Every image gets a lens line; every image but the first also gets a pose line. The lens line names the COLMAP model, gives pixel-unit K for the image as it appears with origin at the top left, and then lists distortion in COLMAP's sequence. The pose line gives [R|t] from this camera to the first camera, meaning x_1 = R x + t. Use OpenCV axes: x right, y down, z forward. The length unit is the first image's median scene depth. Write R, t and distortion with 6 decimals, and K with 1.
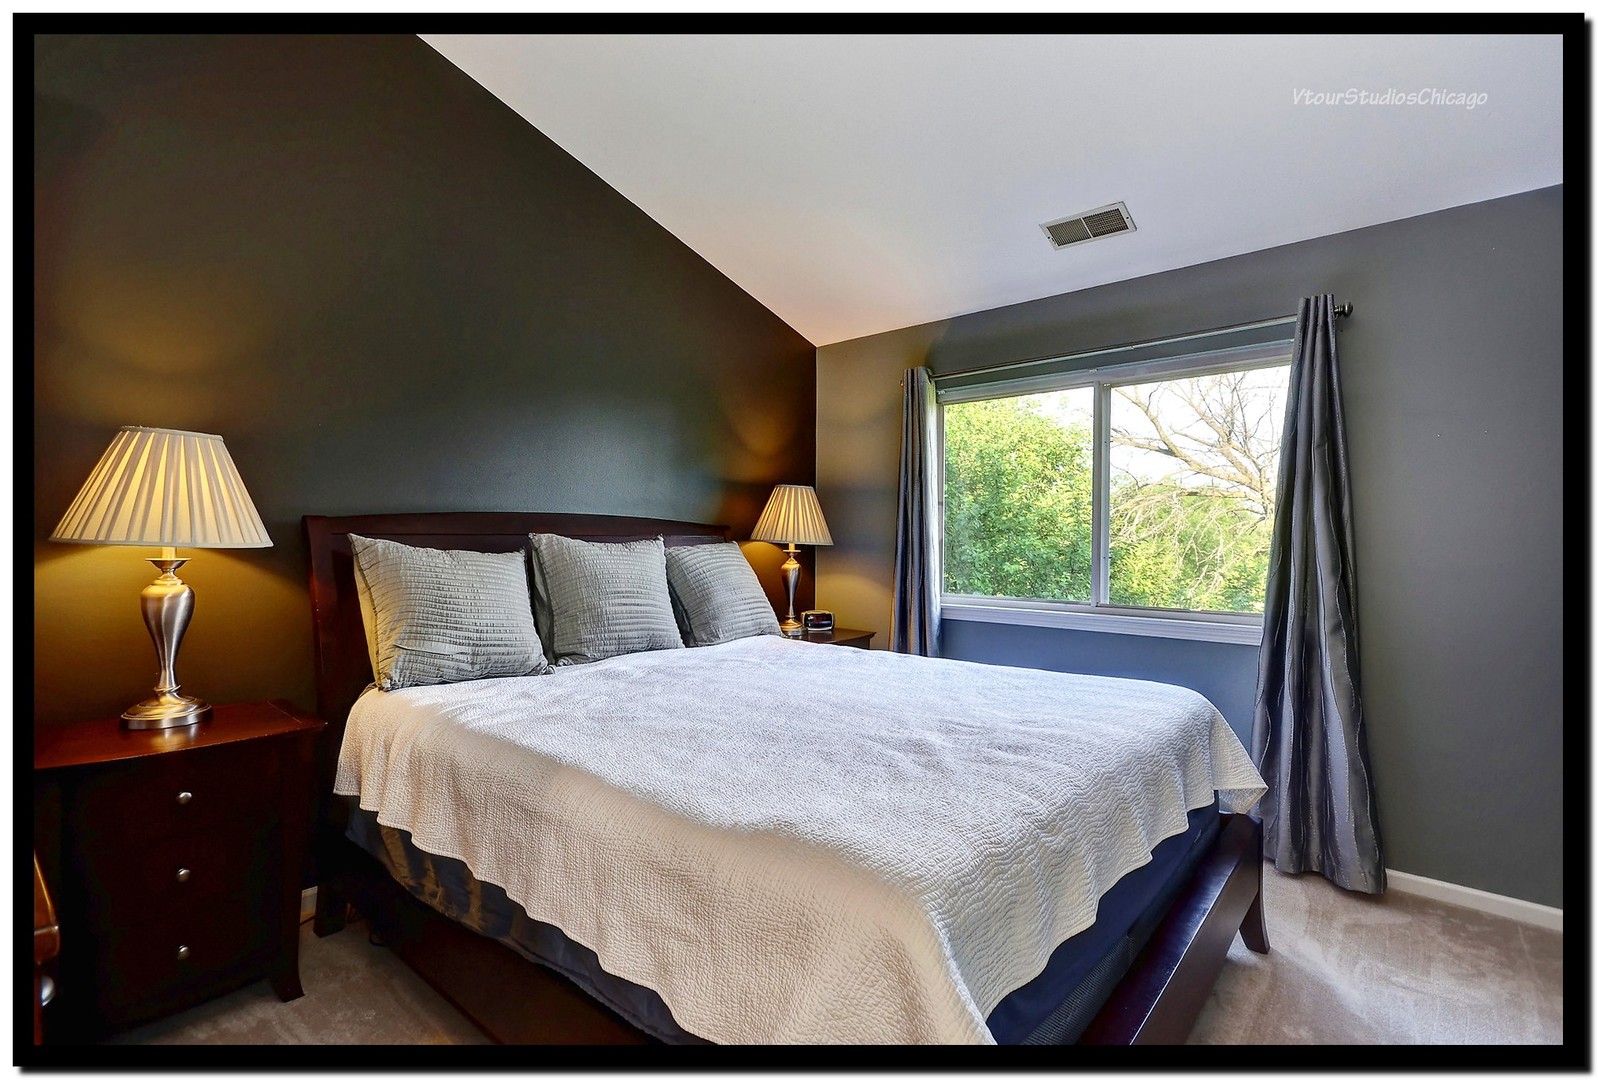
lens RADIAL K [[733.3, 0, 799.0], [0, 733.3, 540.7], [0, 0, 1]] dist [0.004152, 0.001800]
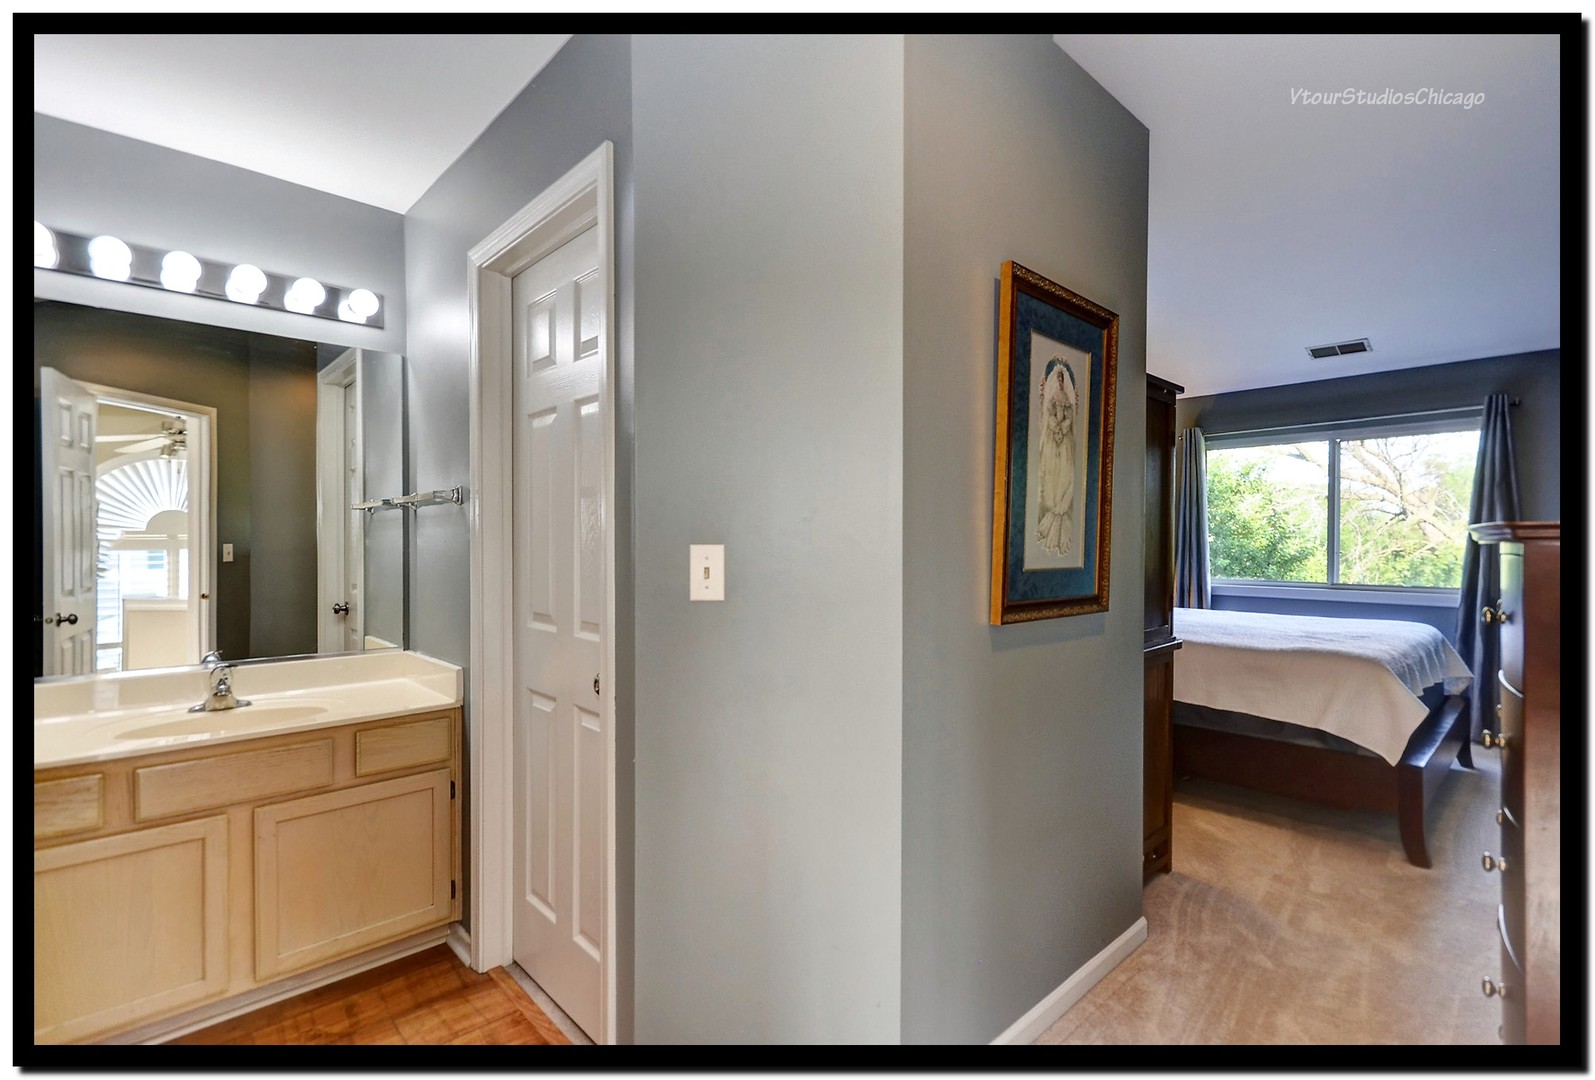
lens RADIAL K [[731.9, 0, 791.6], [0, 731.9, 550.4], [0, 0, 1]] dist [0.004152, 0.001800]
pose [[0.994083, -0.007513, -0.108365, -0.544779], [0.008460, 0.999930, 0.008282, -0.004455], [0.108295, -0.009150, 0.994077, -0.641744]]
